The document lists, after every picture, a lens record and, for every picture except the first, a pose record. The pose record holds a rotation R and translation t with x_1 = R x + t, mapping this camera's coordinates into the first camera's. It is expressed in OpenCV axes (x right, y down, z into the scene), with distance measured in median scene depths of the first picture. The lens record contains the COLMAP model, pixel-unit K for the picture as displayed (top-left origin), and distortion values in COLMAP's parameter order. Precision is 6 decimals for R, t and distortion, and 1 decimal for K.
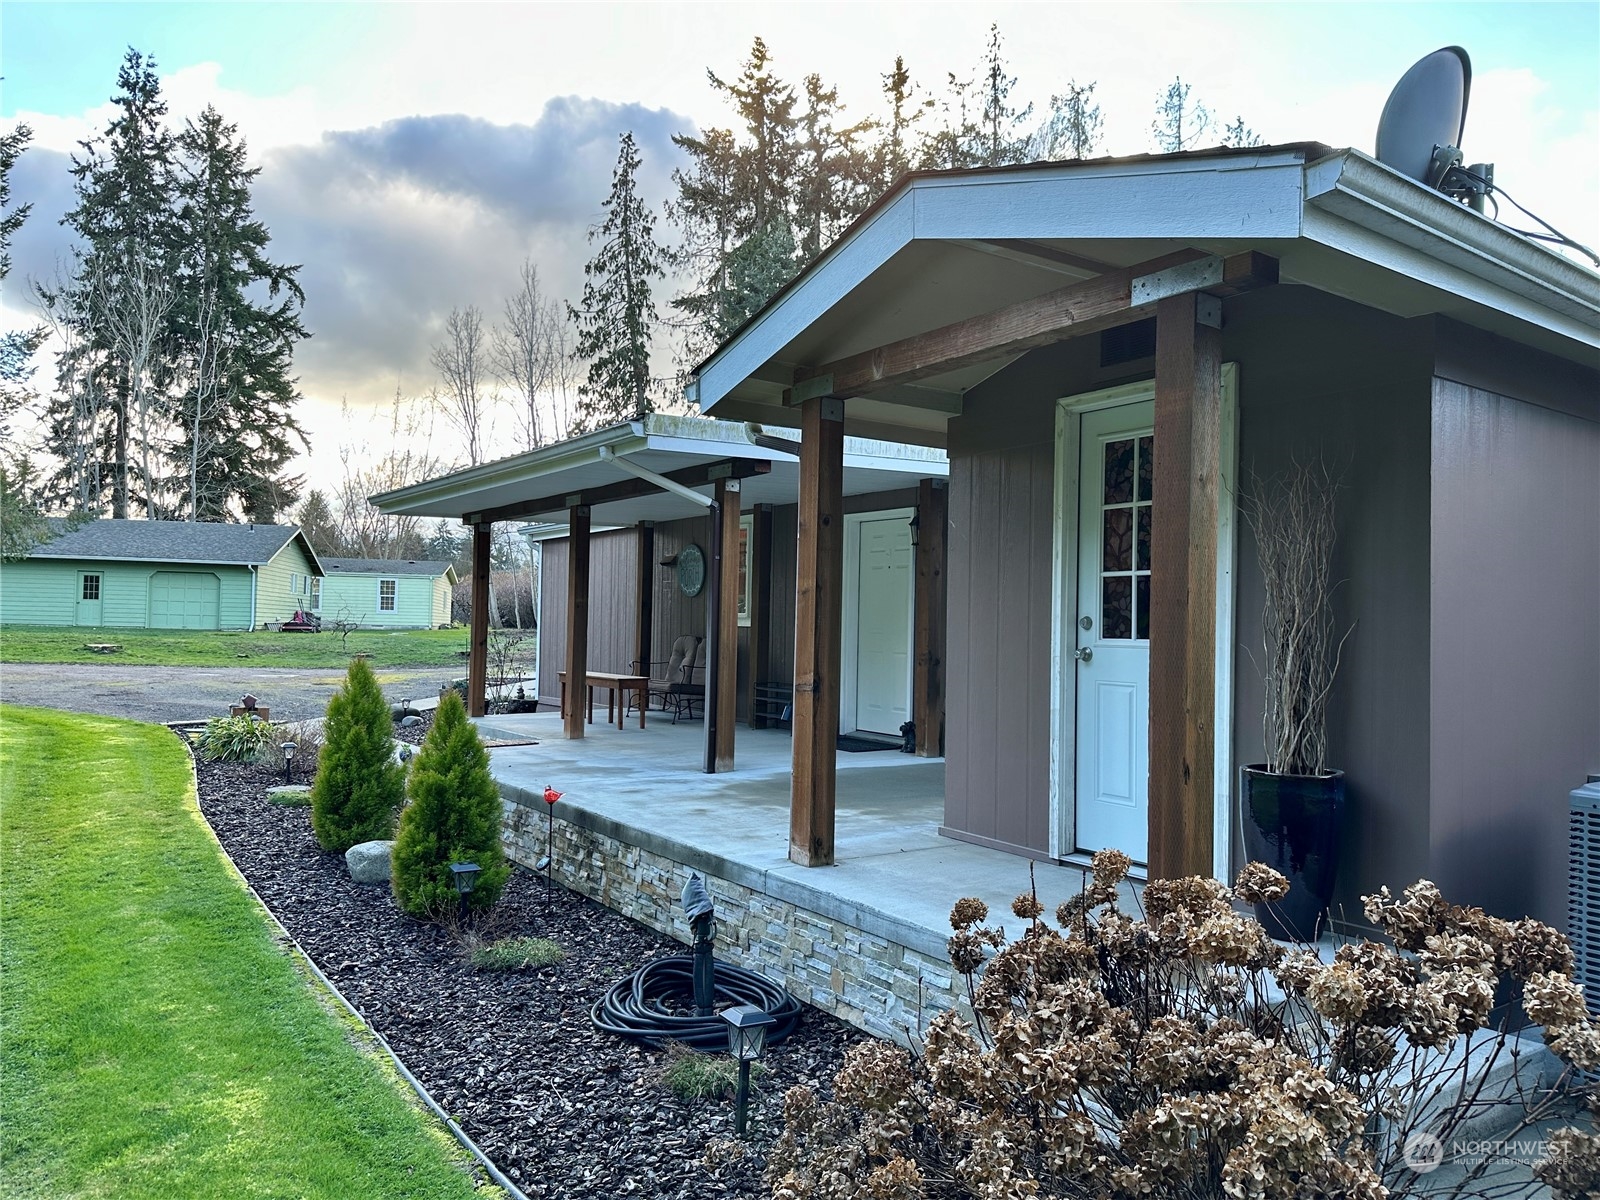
lens RADIAL K [[1107.1, 0, 800.0], [0, 1107.1, 600.0], [0, 0, 1]] dist [0.000156, -0.000169]
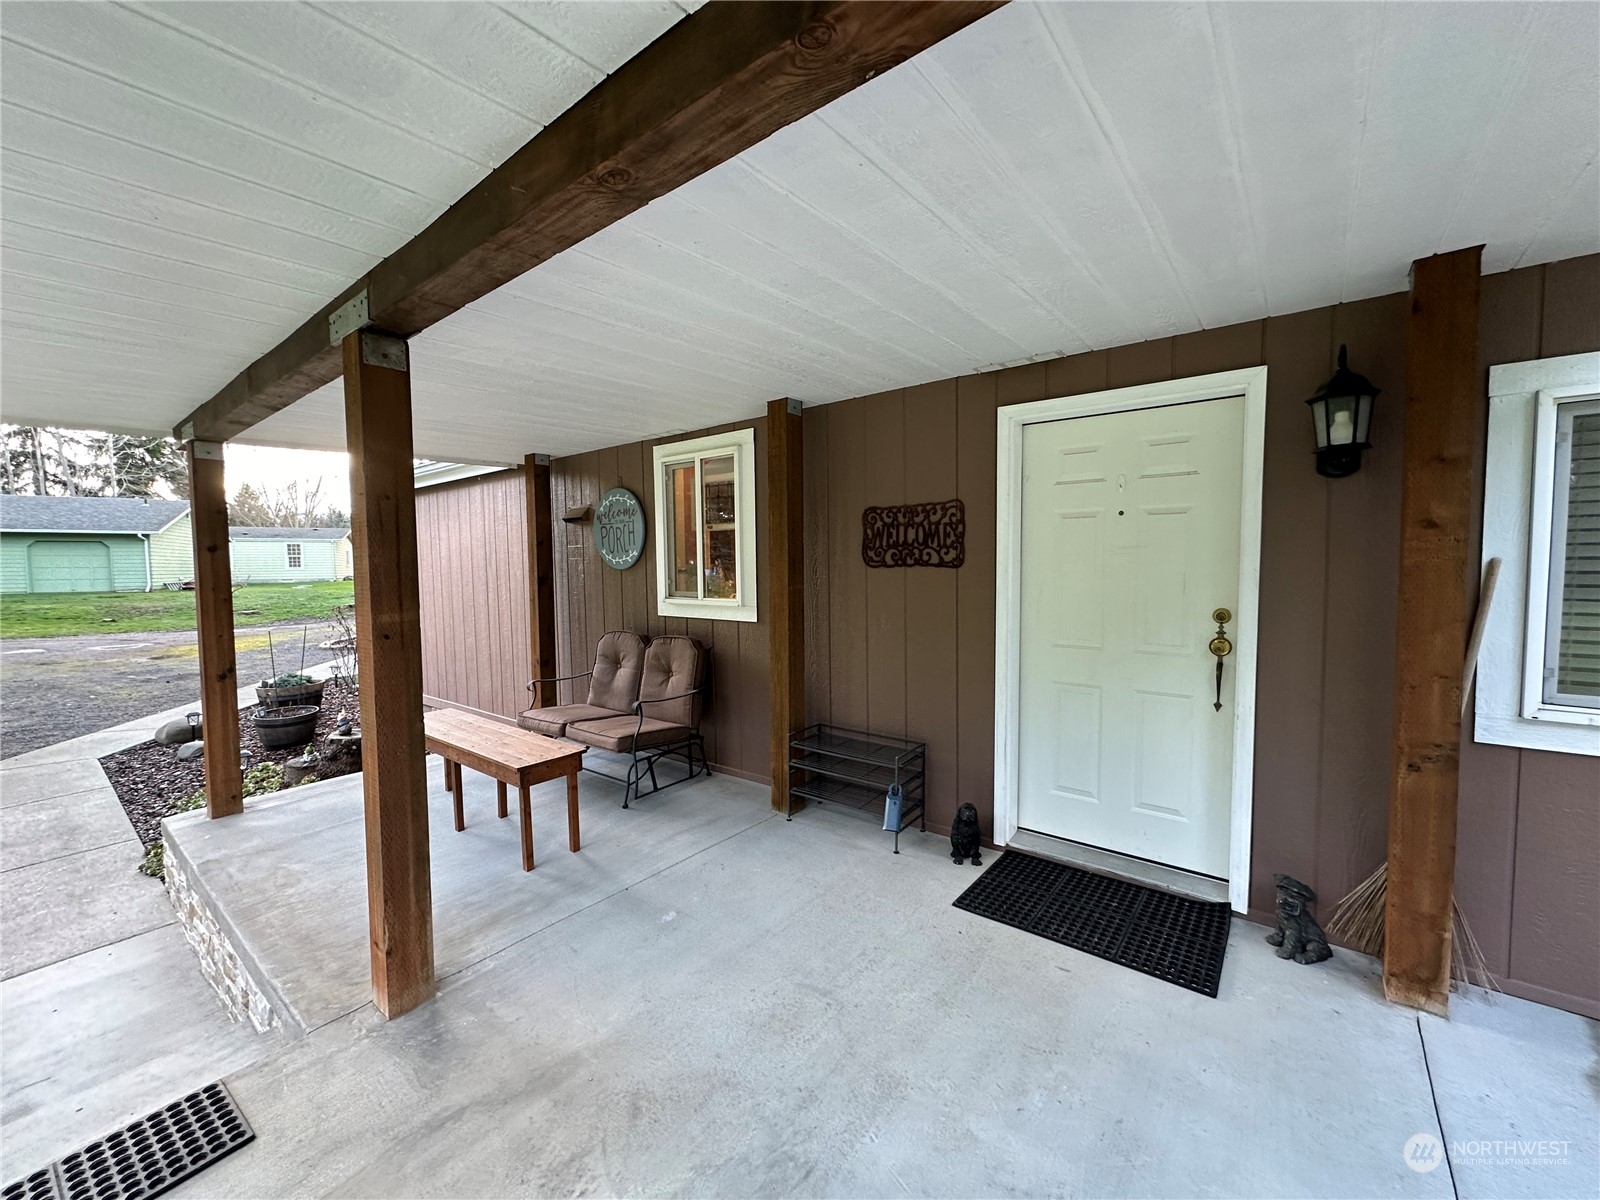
lens RADIAL K [[645.5, 0, 800.0], [0, 645.5, 600.0], [0, 0, 1]] dist [-0.009971, 0.000121]
pose [[0.959542, -0.045117, 0.277927, -0.089223], [0.022232, 0.996137, 0.084952, -0.013029], [-0.280686, -0.075336, 0.956838, 0.520536]]
